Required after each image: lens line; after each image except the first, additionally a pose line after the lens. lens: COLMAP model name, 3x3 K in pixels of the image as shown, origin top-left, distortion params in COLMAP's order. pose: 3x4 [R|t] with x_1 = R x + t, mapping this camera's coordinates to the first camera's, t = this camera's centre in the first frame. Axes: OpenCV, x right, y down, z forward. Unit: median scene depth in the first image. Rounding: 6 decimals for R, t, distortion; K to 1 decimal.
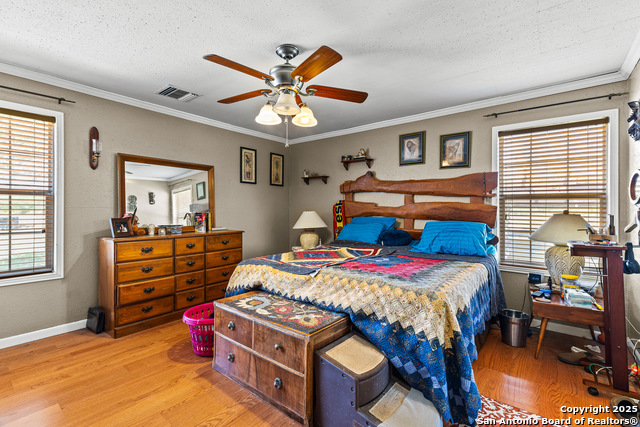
lens RADIAL K [[289.6, 0, 324.5], [0, 289.6, 209.6], [0, 0, 1]] dist [0.000908, -0.000323]
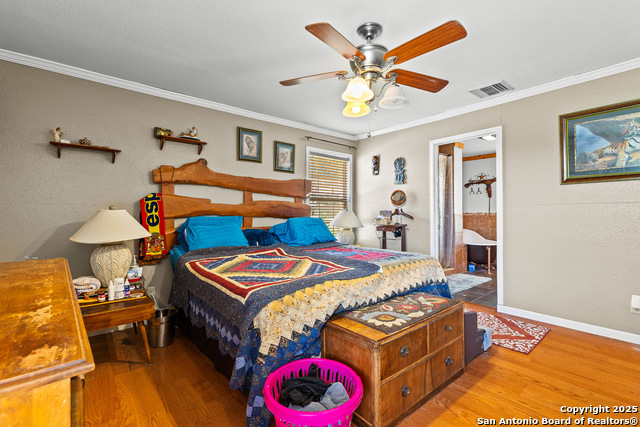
lens RADIAL K [[289.6, 0, 323.6], [0, 289.6, 213.1], [0, 0, 1]] dist [0.000908, -0.000323]
pose [[0.187900, -0.009619, 0.982141, -0.625378], [-0.001037, 0.999950, 0.009991, 0.008280], [-0.982188, -0.002896, 0.187881, 0.589339]]
